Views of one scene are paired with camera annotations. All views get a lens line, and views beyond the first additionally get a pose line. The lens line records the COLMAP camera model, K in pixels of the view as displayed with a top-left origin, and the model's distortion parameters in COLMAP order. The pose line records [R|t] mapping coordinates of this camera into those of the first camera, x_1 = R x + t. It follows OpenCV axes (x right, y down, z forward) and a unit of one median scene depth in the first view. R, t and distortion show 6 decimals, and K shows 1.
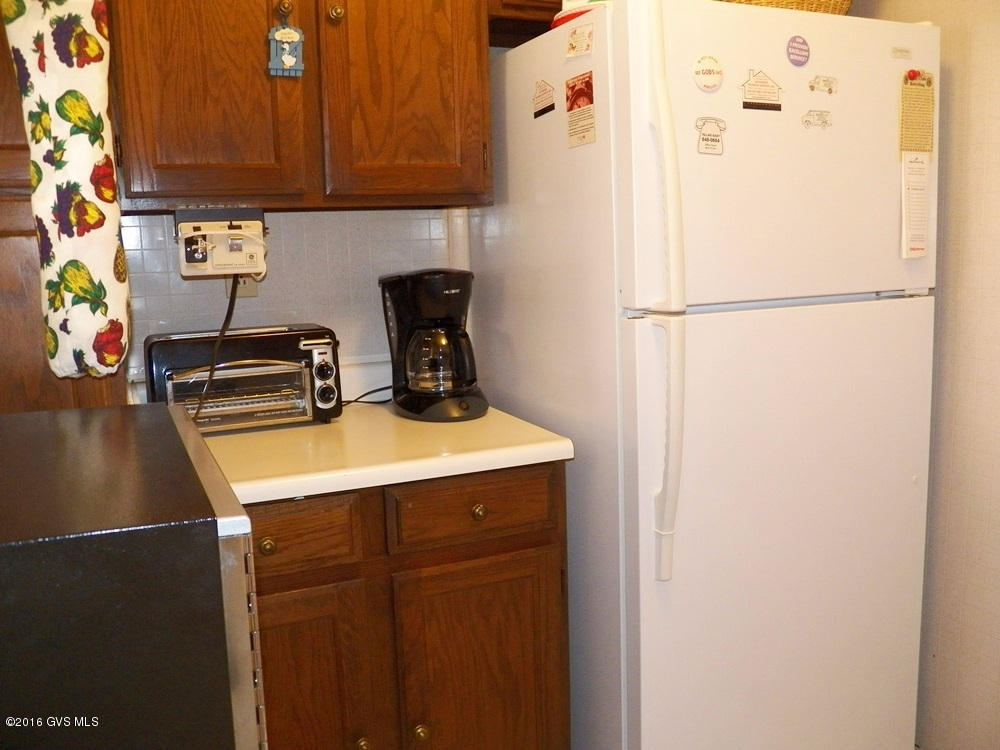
lens RADIAL K [[912.2, 0, 501.9], [0, 912.2, 375.9], [0, 0, 1]] dist [-0.099390, 0.000000]
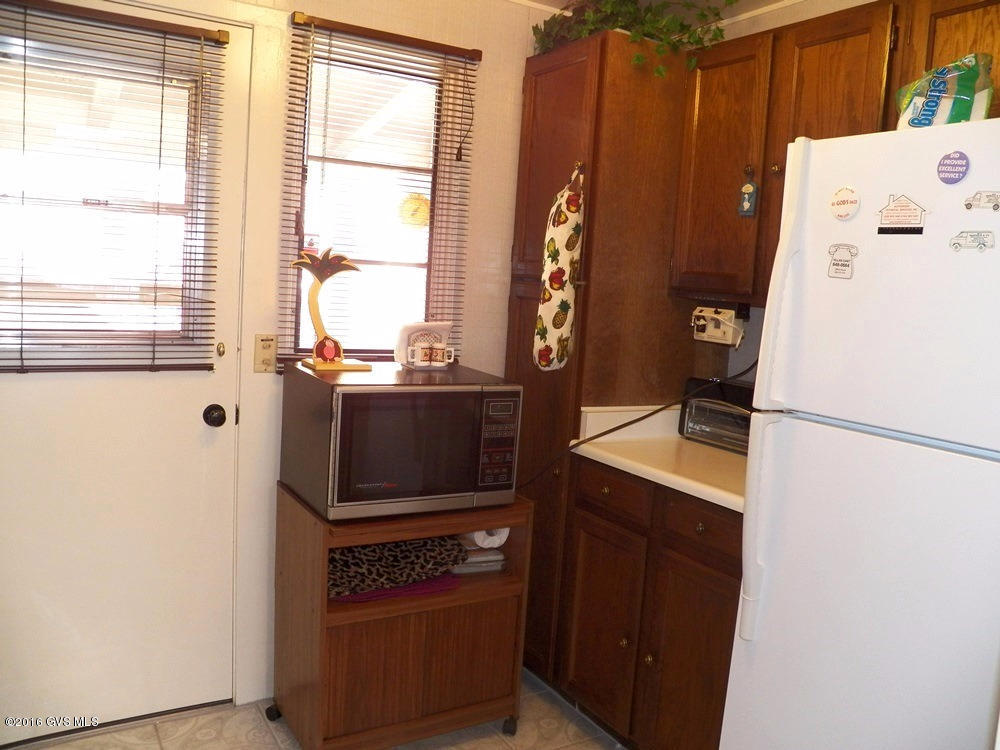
lens RADIAL K [[839.4, 0, 498.3], [0, 839.4, 374.6], [0, 0, 1]] dist [-0.081931, 0.019220]
pose [[0.099218, 0.147540, -0.984067, 1.145757], [-0.221869, 0.967330, 0.122661, -0.160539], [0.970015, 0.206164, 0.128711, 0.488982]]
